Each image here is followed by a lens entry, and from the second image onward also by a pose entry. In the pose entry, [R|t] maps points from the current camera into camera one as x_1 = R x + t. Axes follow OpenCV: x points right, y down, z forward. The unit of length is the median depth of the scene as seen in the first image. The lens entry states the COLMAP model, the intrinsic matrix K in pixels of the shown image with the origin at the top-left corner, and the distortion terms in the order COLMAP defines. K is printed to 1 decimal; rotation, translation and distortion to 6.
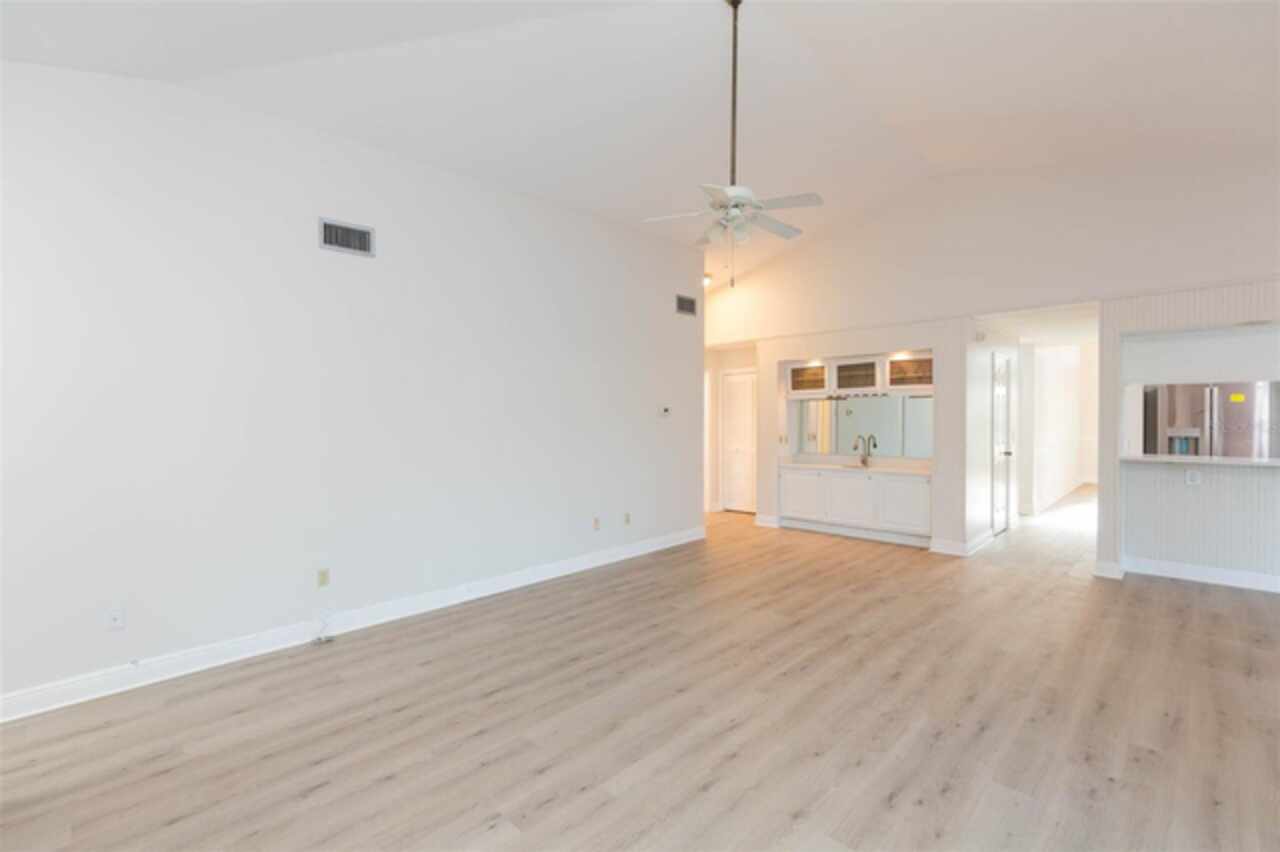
lens RADIAL K [[568.4, 0, 640.0], [0, 568.4, 426.0], [0, 0, 1]] dist [0.001925, -0.000028]
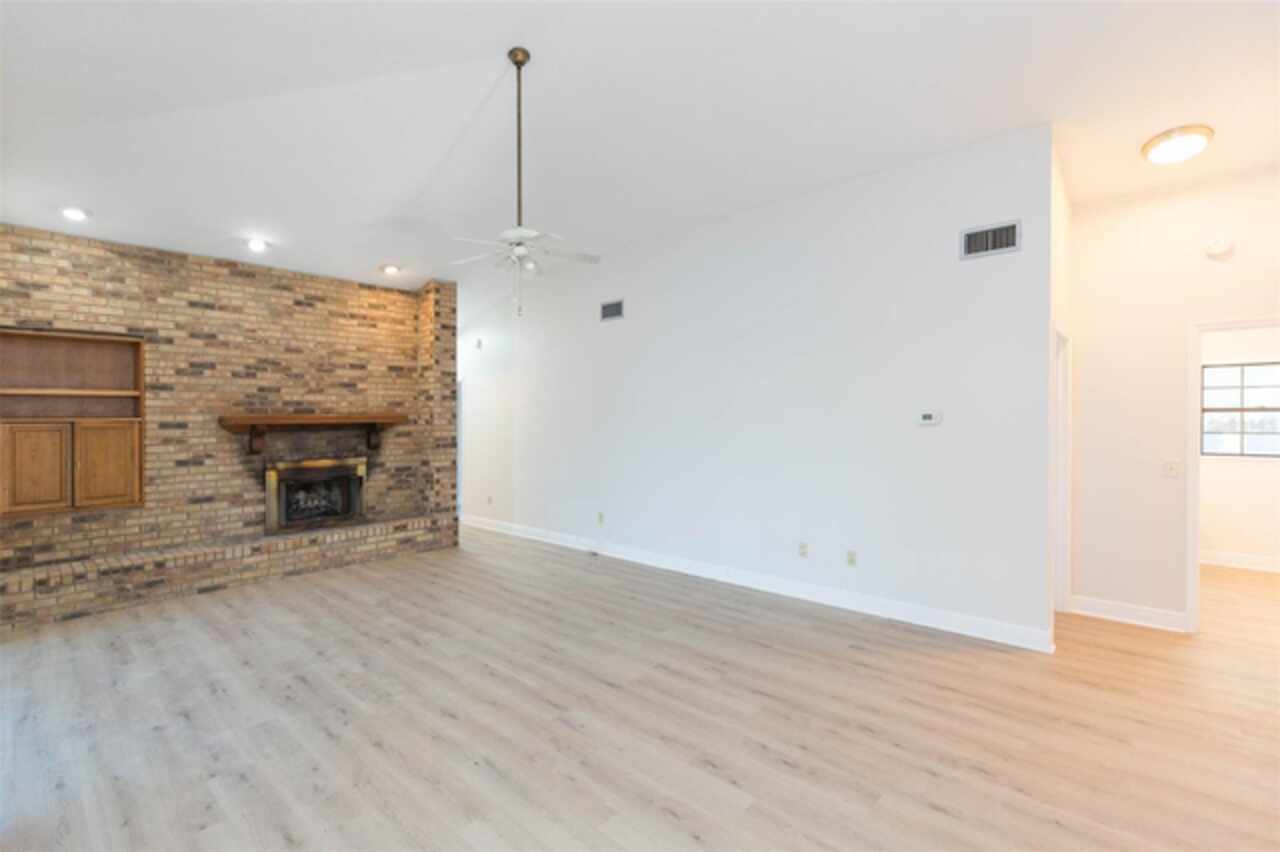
lens RADIAL K [[588.3, 0, 635.9], [0, 588.3, 411.3], [0, 0, 1]] dist [-0.000390, 0.000034]
pose [[0.030758, 0.003530, -0.999521, 1.205304], [-0.013856, 0.999899, 0.003105, -0.053296], [0.999431, 0.013754, 0.030804, 1.078349]]
